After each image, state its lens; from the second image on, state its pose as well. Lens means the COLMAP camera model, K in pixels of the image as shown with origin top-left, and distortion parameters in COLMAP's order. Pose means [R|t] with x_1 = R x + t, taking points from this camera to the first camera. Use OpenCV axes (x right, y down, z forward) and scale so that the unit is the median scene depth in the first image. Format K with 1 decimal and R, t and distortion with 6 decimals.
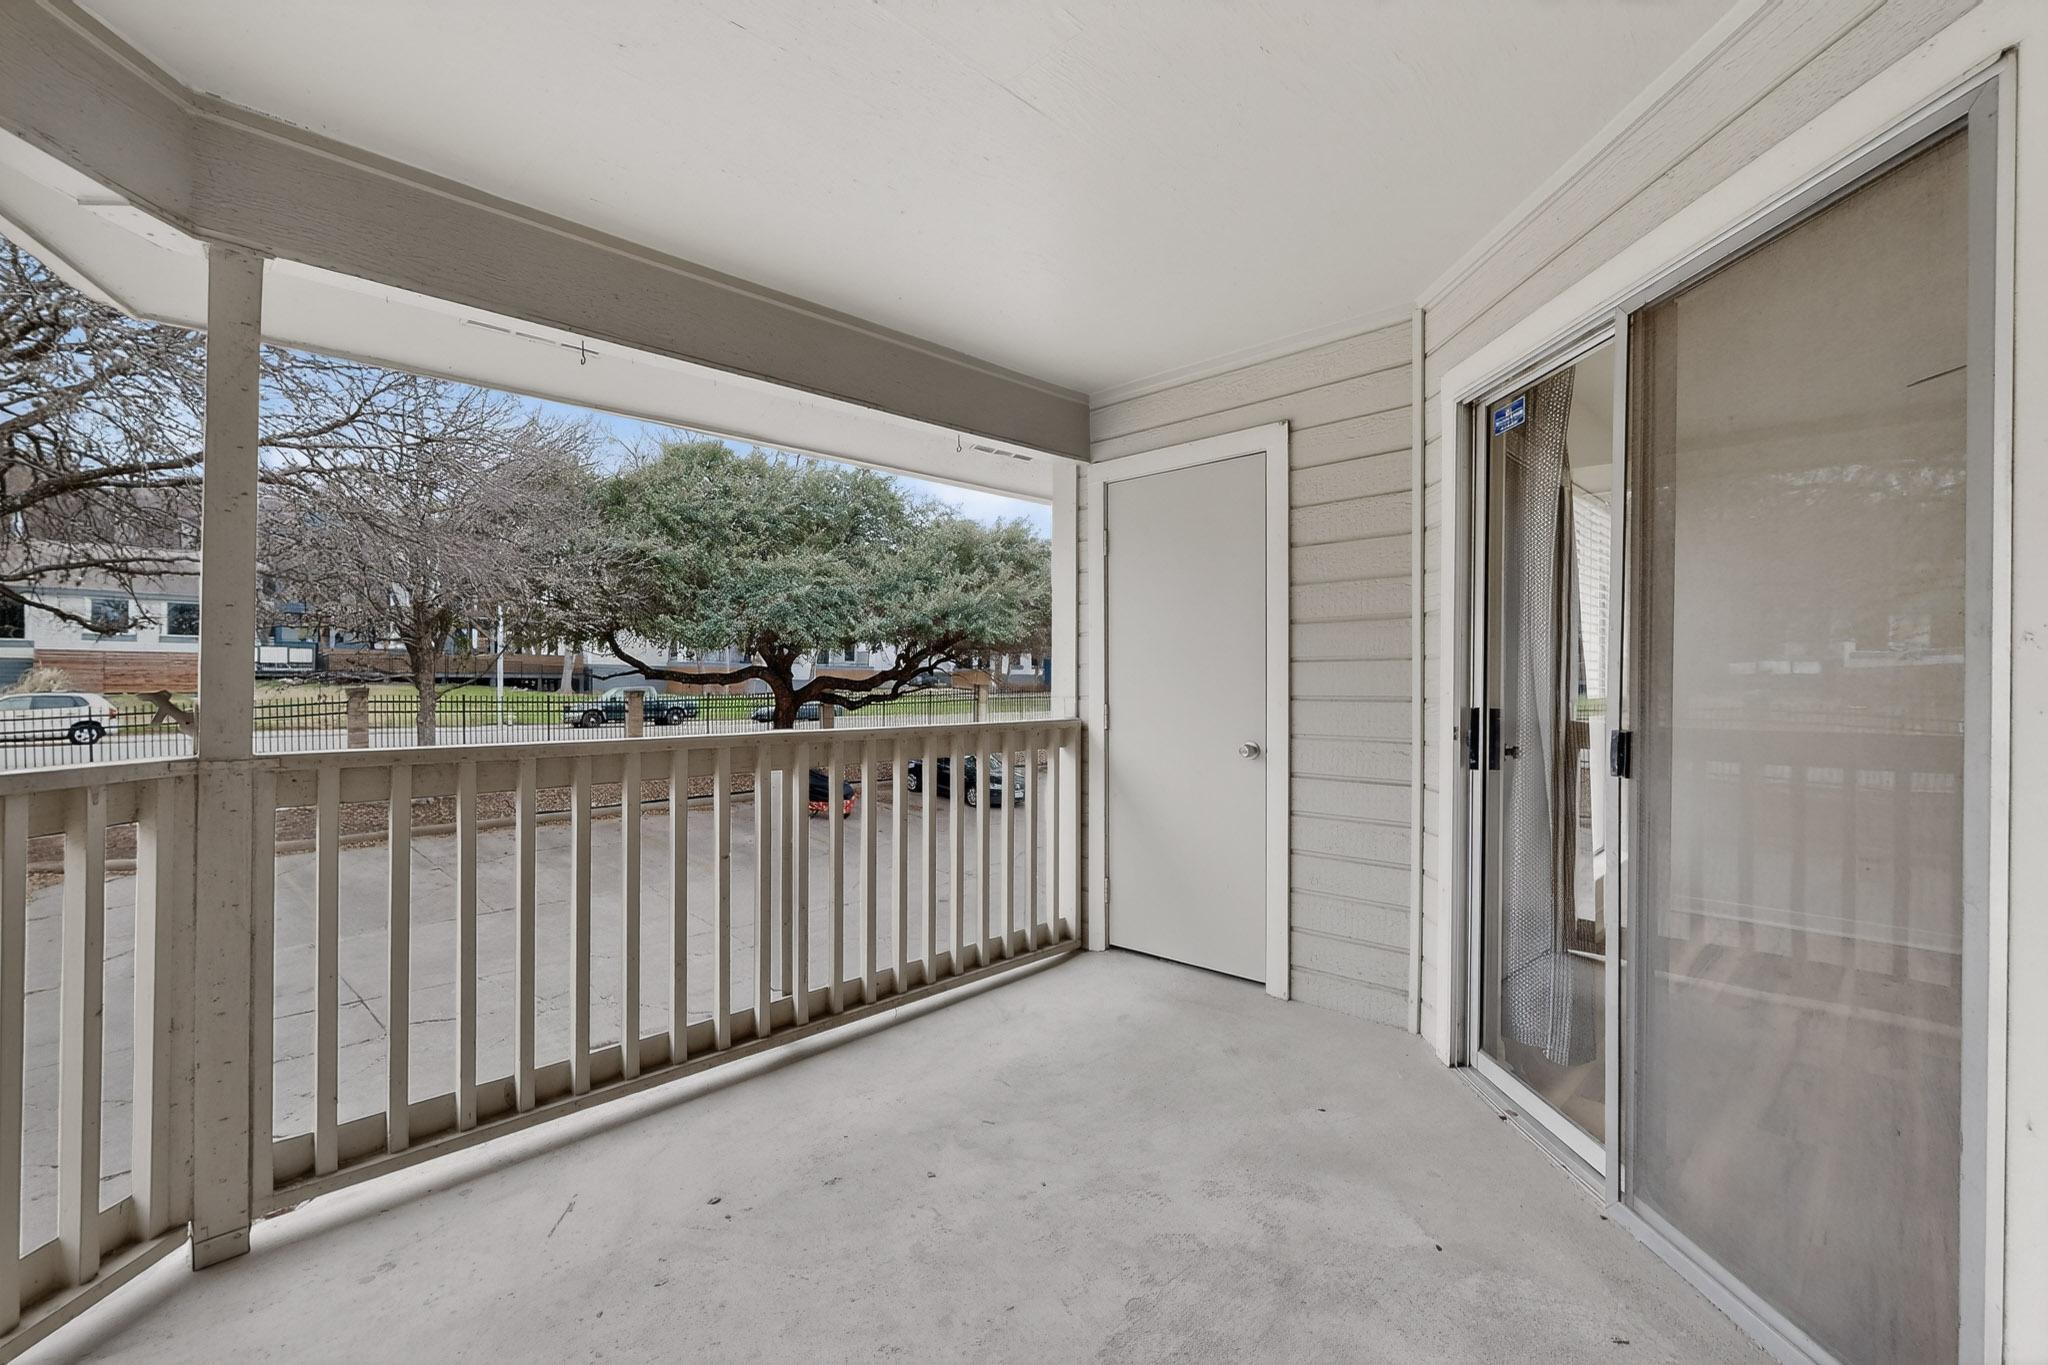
lens RADIAL K [[894.4, 0, 1019.3], [0, 894.4, 685.5], [0, 0, 1]] dist [0.004080, -0.000930]
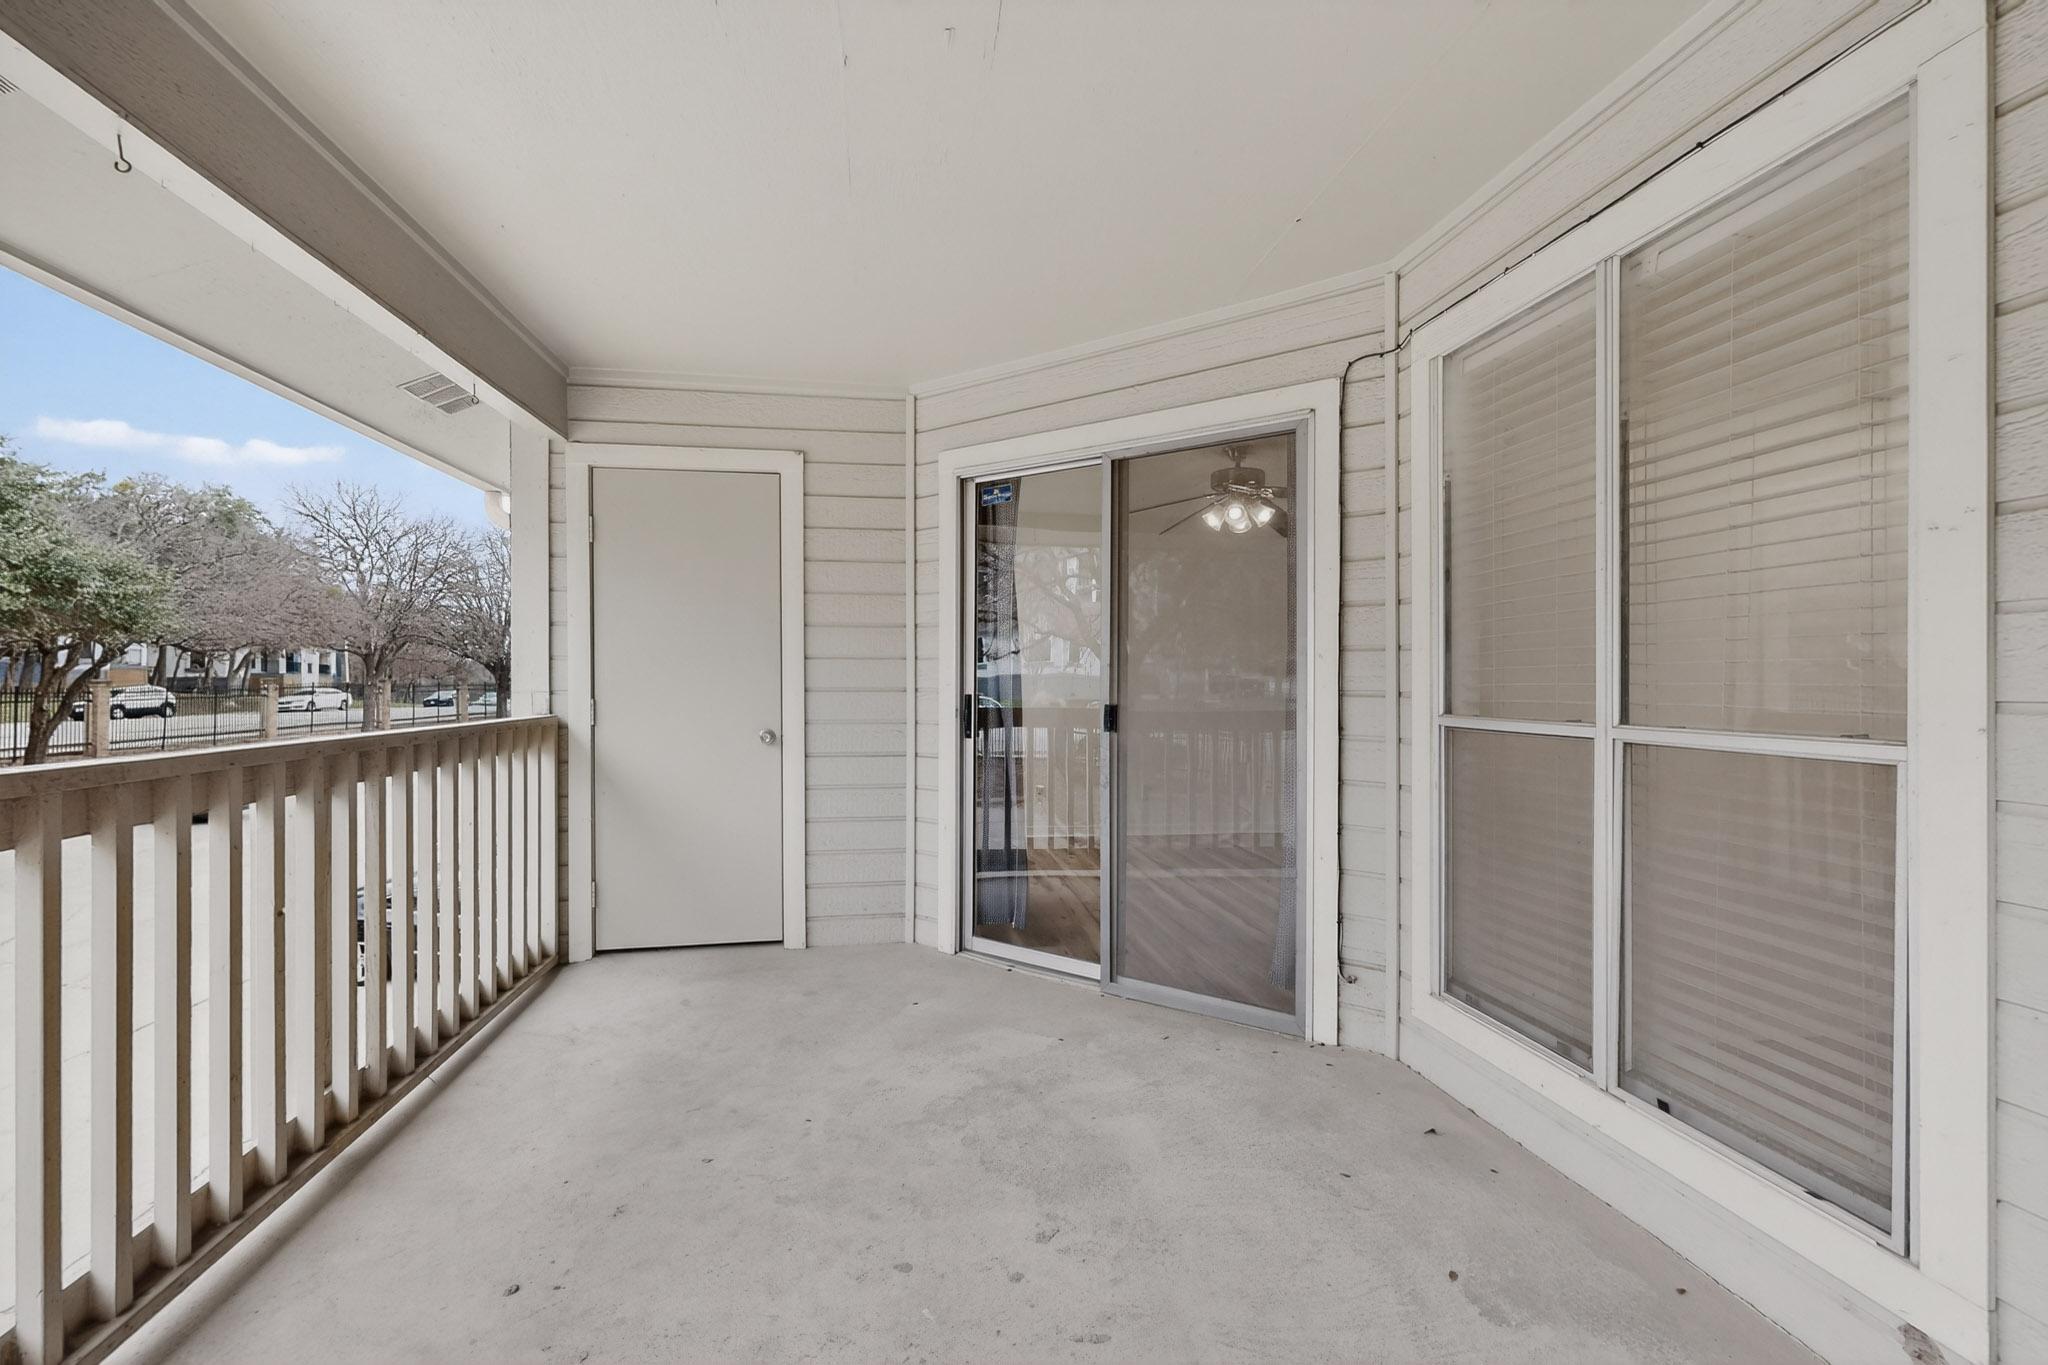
lens RADIAL K [[896.9, 0, 1024.0], [0, 896.9, 682.5], [0, 0, 1]] dist [0.001534, -0.000235]
pose [[0.590168, 0.000743, 0.807280, -0.477266], [0.002398, 0.999994, -0.002674, 0.008454], [-0.807277, 0.003514, 0.590163, 0.078484]]
